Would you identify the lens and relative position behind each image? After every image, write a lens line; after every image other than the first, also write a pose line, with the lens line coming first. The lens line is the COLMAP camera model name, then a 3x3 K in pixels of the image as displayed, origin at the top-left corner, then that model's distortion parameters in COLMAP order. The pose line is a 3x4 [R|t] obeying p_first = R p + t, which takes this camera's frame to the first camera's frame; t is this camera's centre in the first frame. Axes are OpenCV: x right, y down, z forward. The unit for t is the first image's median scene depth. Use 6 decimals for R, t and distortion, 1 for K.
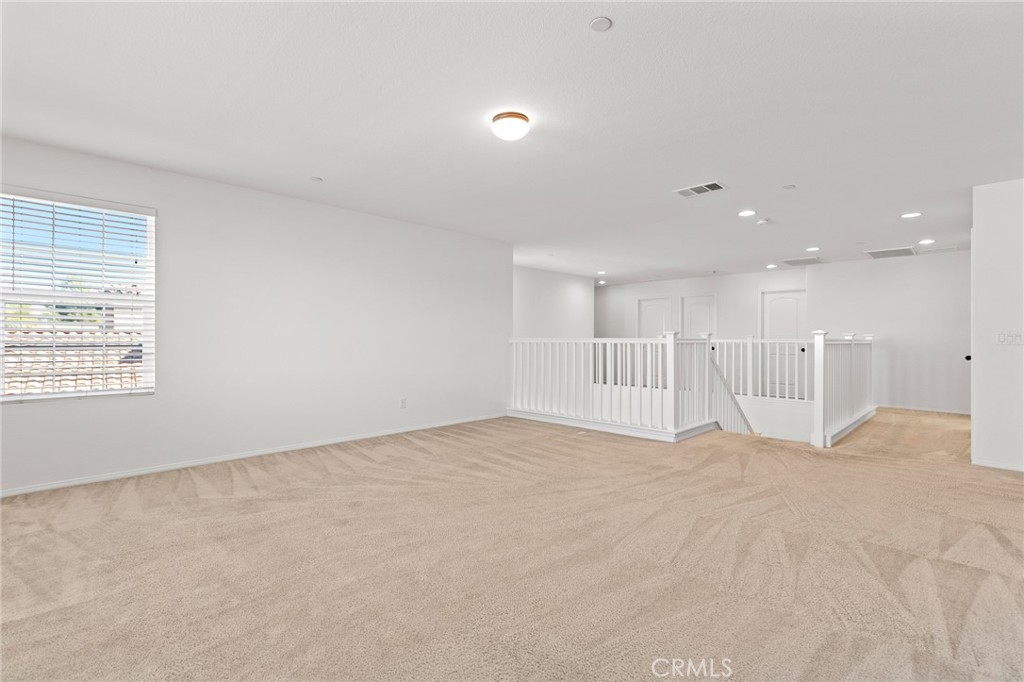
lens RADIAL K [[476.5, 0, 512.0], [0, 476.5, 341.0], [0, 0, 1]] dist [0.000062, -0.000023]
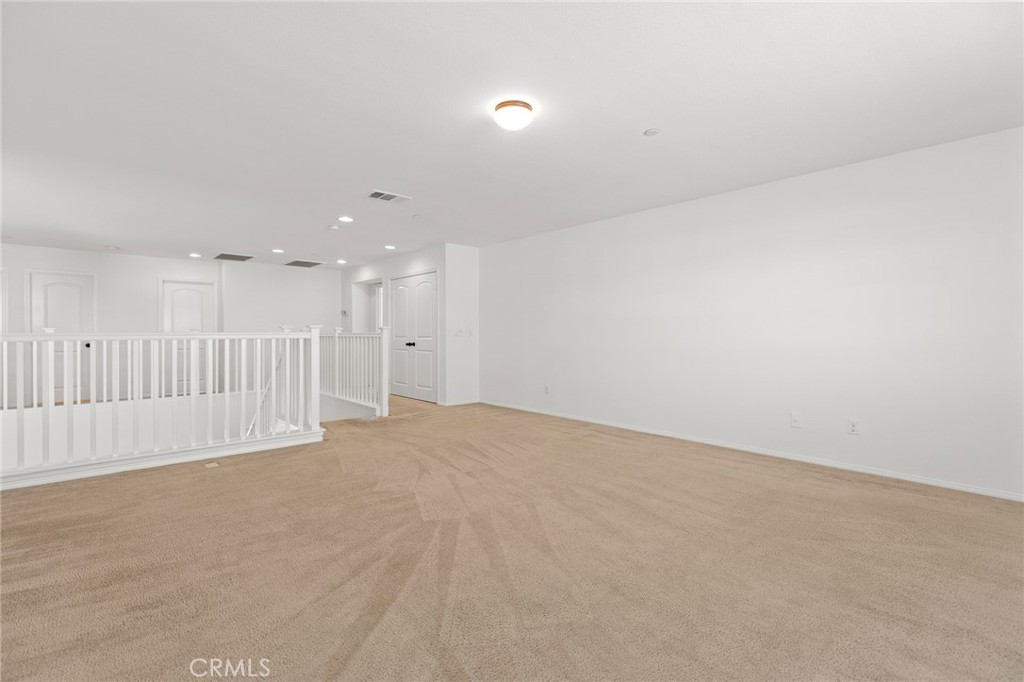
lens RADIAL K [[463.7, 0, 512.0], [0, 463.7, 341.0], [0, 0, 1]] dist [0.000137, -0.000045]
pose [[0.063701, -0.017451, 0.997816, -0.397909], [0.003093, 0.999846, 0.017289, -0.002621], [-0.997964, 0.001985, 0.063745, 0.392483]]
